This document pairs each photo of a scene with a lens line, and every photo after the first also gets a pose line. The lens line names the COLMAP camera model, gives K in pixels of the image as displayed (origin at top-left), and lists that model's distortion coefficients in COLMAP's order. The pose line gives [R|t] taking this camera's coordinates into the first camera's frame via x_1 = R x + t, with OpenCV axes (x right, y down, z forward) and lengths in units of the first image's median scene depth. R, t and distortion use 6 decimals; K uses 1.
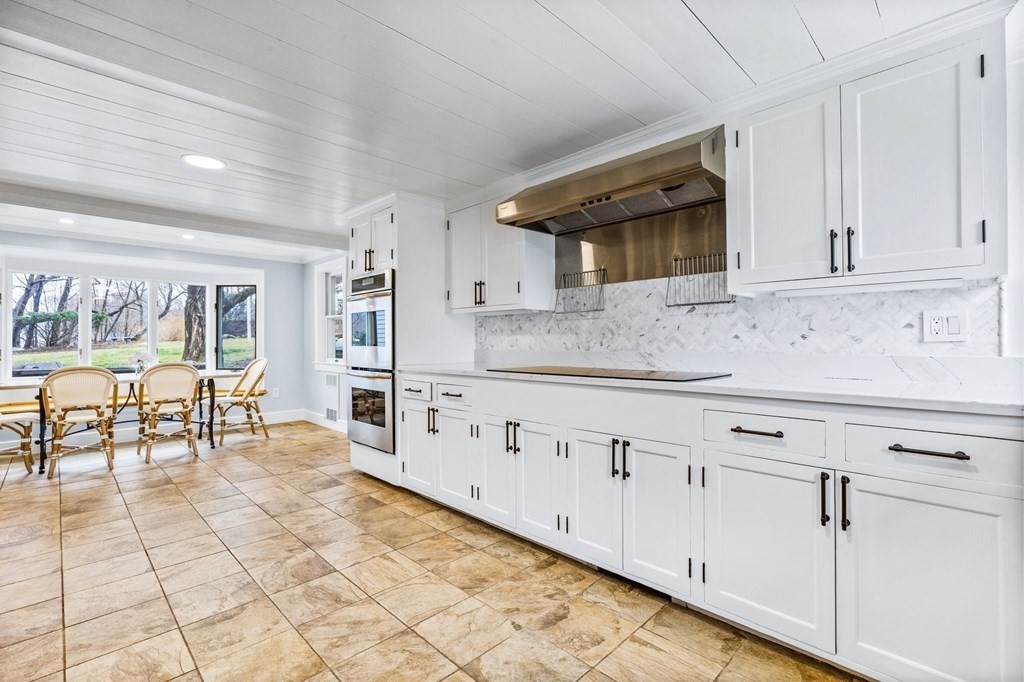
lens RADIAL K [[459.9, 0, 512.0], [0, 459.9, 341.0], [0, 0, 1]] dist [-0.004342, 0.000892]
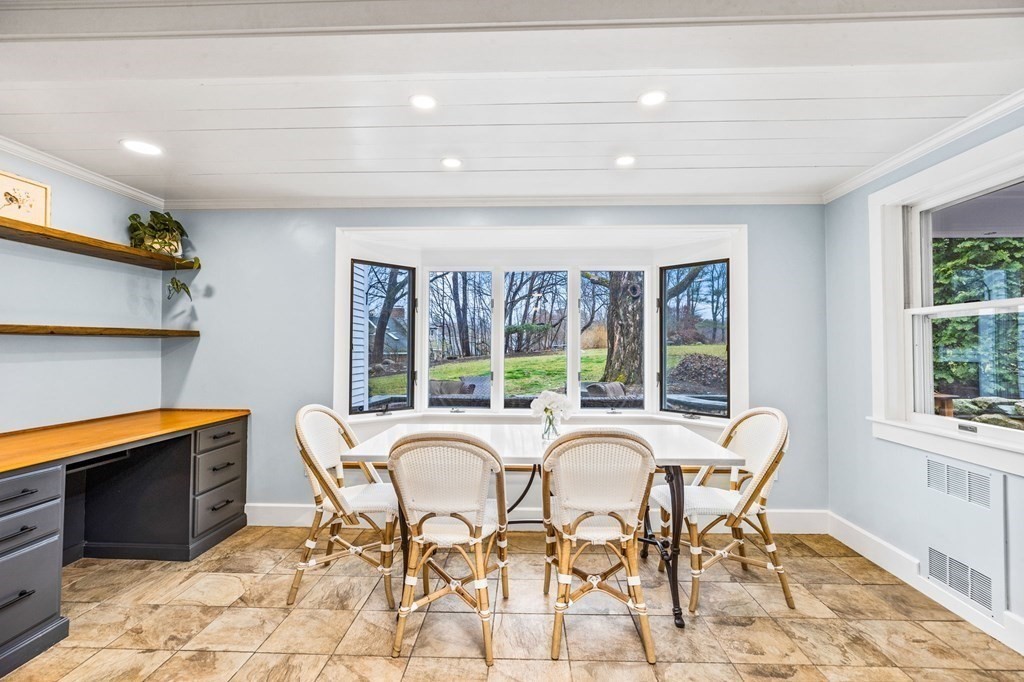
lens RADIAL K [[459.9, 0, 512.0], [0, 459.9, 341.0], [0, 0, 1]] dist [-0.004342, 0.000892]
pose [[0.685304, -0.005488, -0.728236, -0.343758], [-0.004012, 0.999928, -0.011311, -0.019398], [0.728246, 0.010673, 0.685233, 0.456622]]
